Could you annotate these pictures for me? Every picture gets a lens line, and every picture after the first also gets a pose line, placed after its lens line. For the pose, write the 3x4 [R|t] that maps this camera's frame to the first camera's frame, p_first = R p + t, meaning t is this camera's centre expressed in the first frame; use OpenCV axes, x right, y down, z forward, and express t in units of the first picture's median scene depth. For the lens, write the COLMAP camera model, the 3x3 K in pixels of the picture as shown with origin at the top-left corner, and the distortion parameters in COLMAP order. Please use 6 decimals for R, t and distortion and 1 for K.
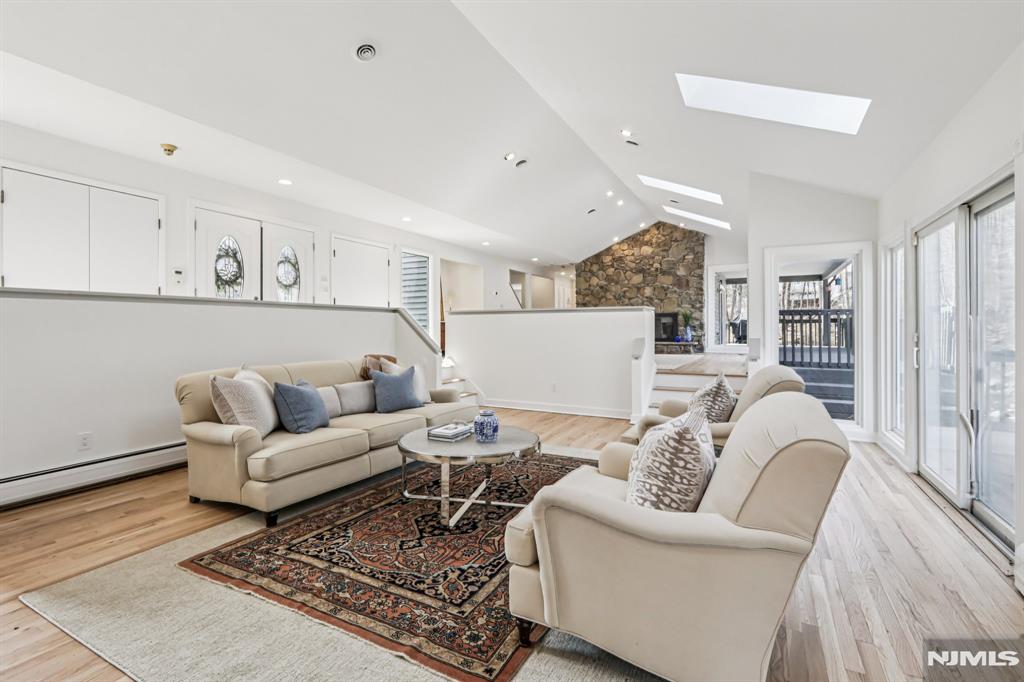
lens RADIAL K [[458.1, 0, 513.8], [0, 458.1, 330.8], [0, 0, 1]] dist [0.002733, 0.000497]
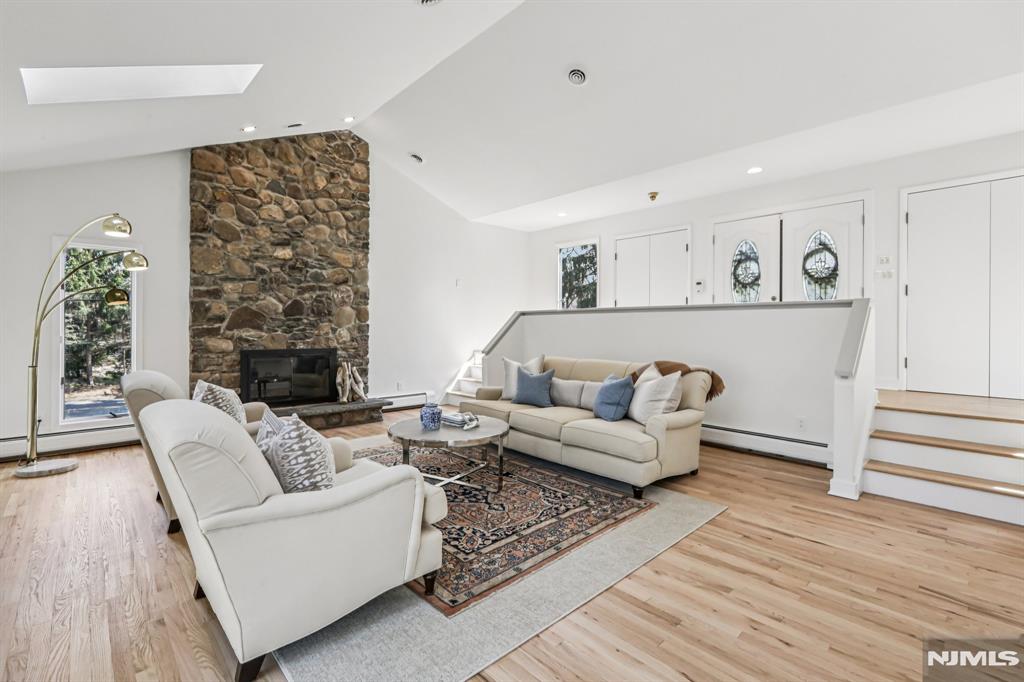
lens RADIAL K [[465.0, 0, 512.5], [0, 465.0, 330.5], [0, 0, 1]] dist [0.000059, 0.000083]
pose [[-0.322247, 0.004061, -0.946647, 0.657955], [-0.004659, 0.999972, 0.005876, -0.011607], [0.946644, 0.006304, -0.322219, 1.038112]]
